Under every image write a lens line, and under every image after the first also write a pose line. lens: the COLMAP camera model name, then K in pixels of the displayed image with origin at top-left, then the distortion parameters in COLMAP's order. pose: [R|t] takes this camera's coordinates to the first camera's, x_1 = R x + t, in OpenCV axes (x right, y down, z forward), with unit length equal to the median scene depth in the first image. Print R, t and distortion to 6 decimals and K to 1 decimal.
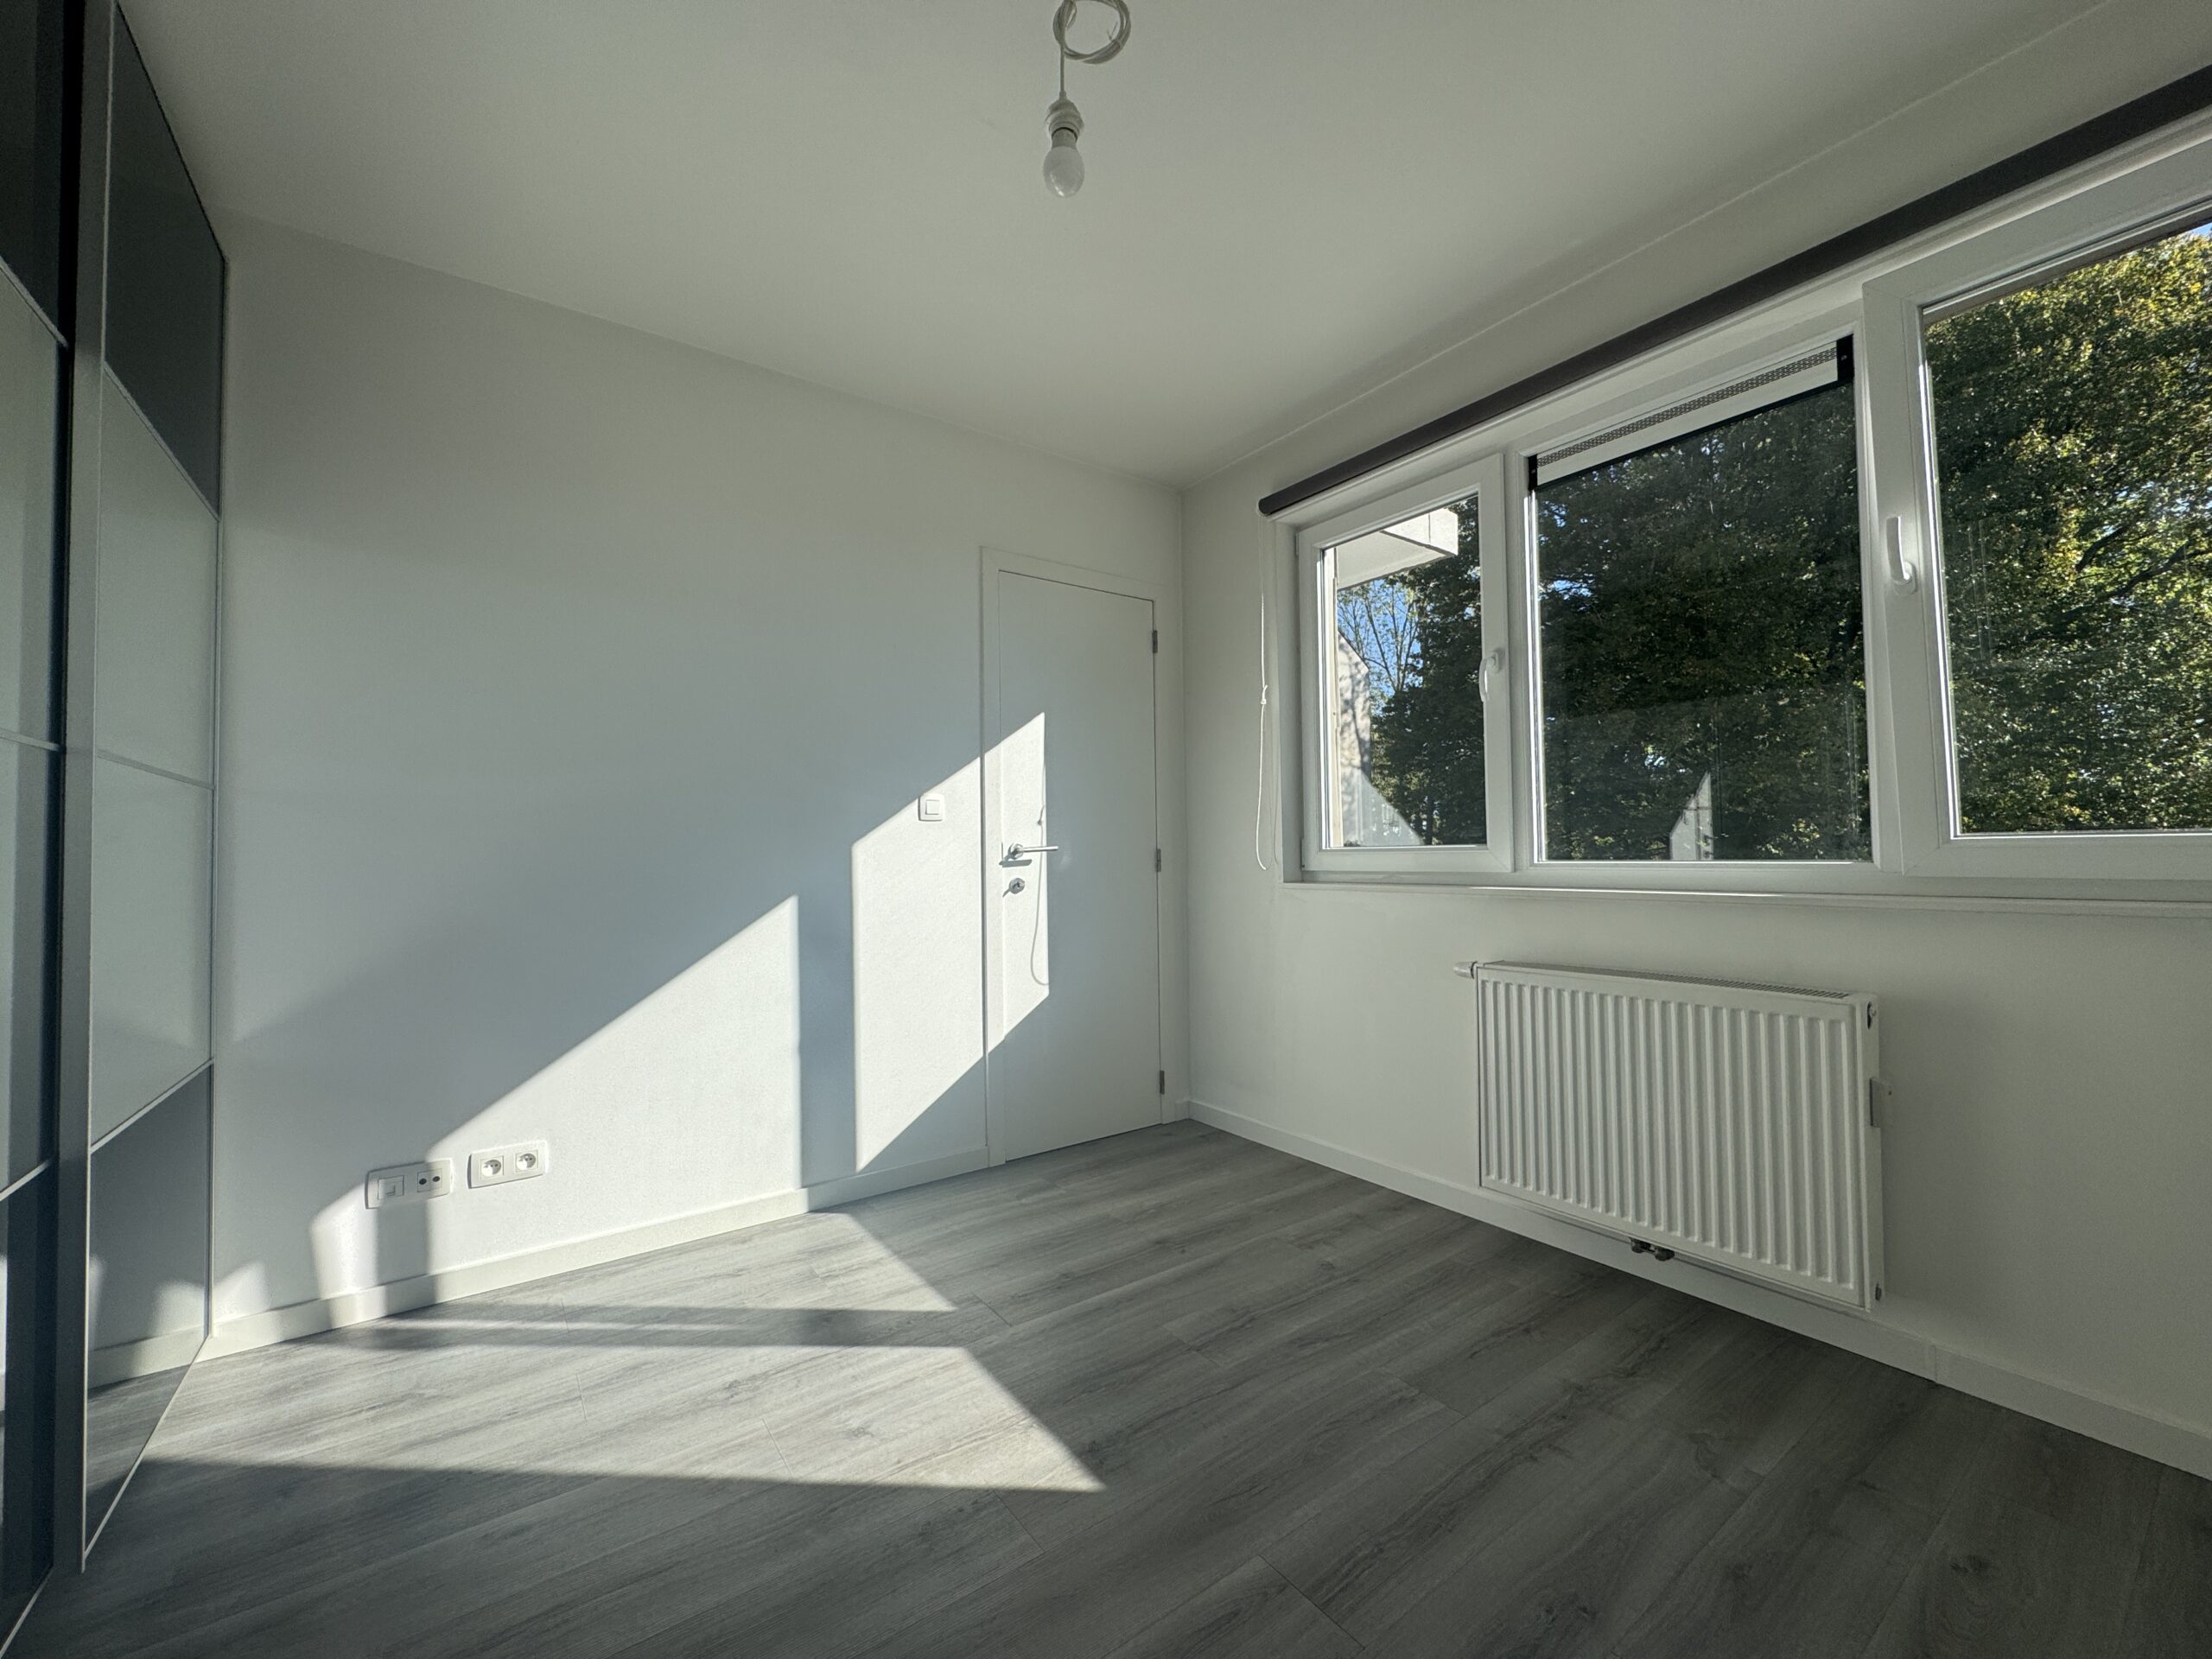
lens RADIAL K [[880.9, 0, 1111.2], [0, 880.9, 827.4], [0, 0, 1]] dist [0.002184, -0.000023]
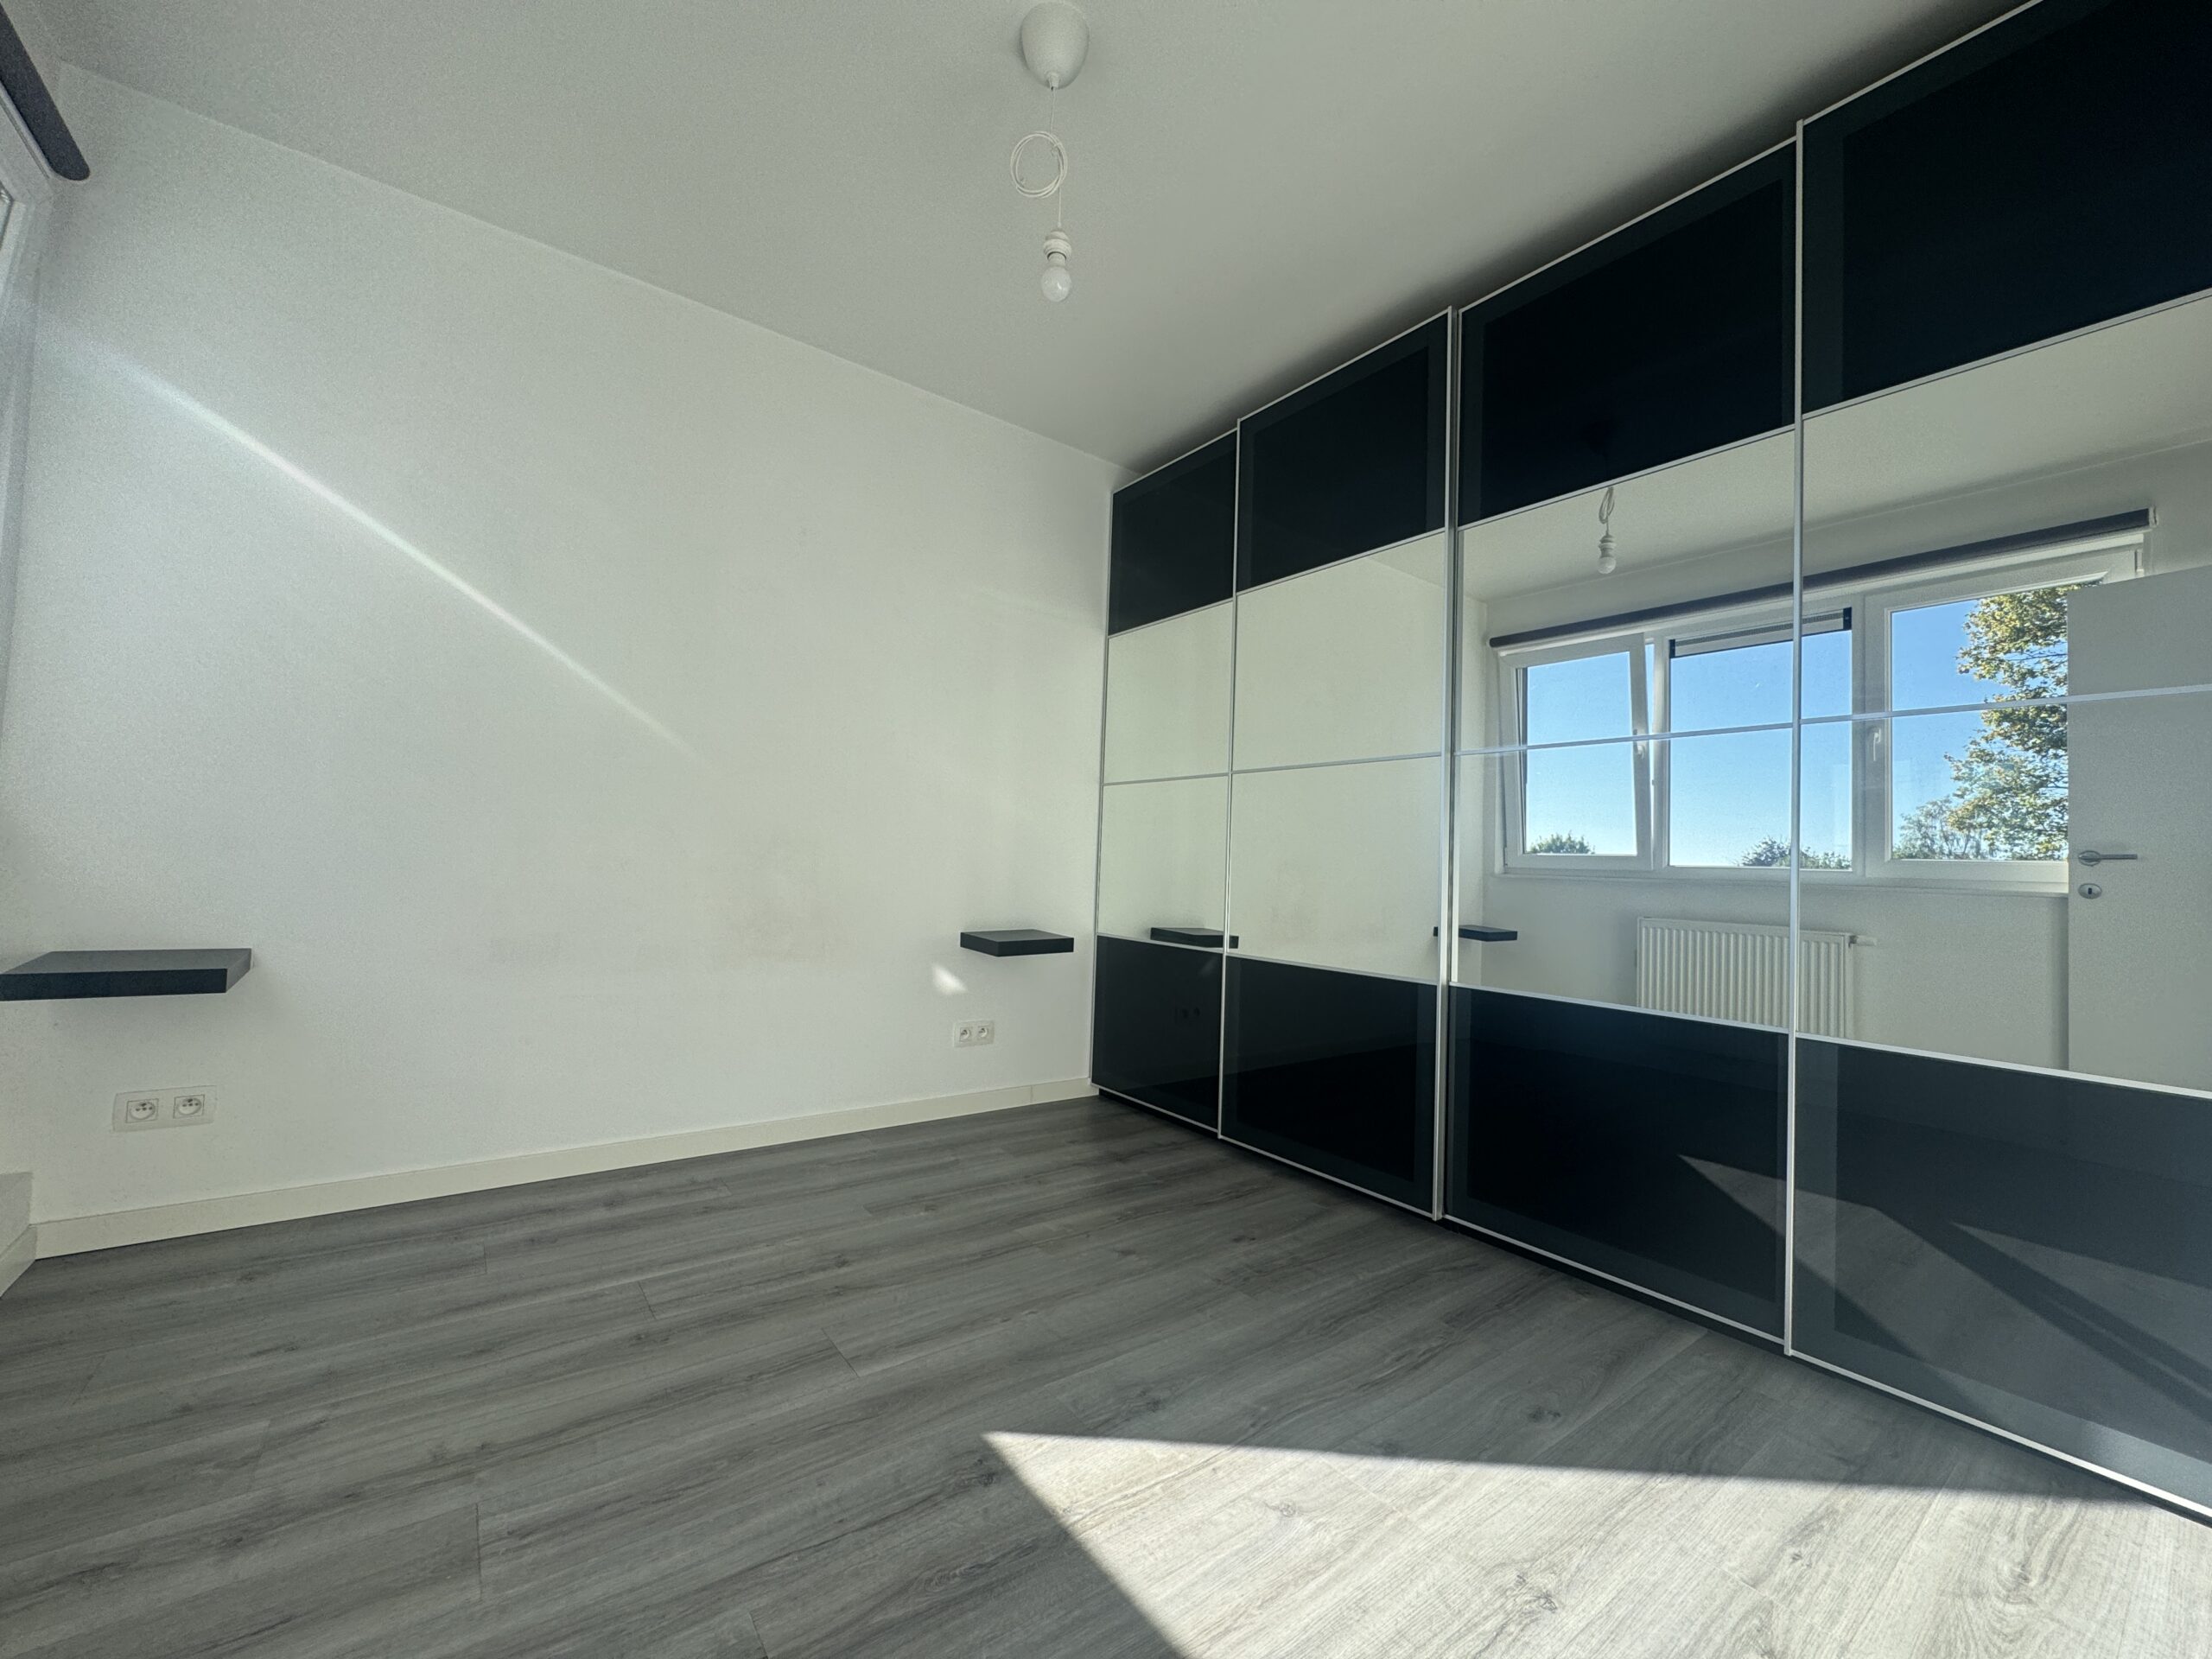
lens RADIAL K [[880.9, 0, 1111.2], [0, 880.9, 827.4], [0, 0, 1]] dist [0.002184, -0.000023]
pose [[-0.999661, -0.021239, -0.015076, -0.114105], [-0.020265, 0.997869, -0.062020, 0.148158], [0.016361, -0.061693, -0.997961, 1.924773]]
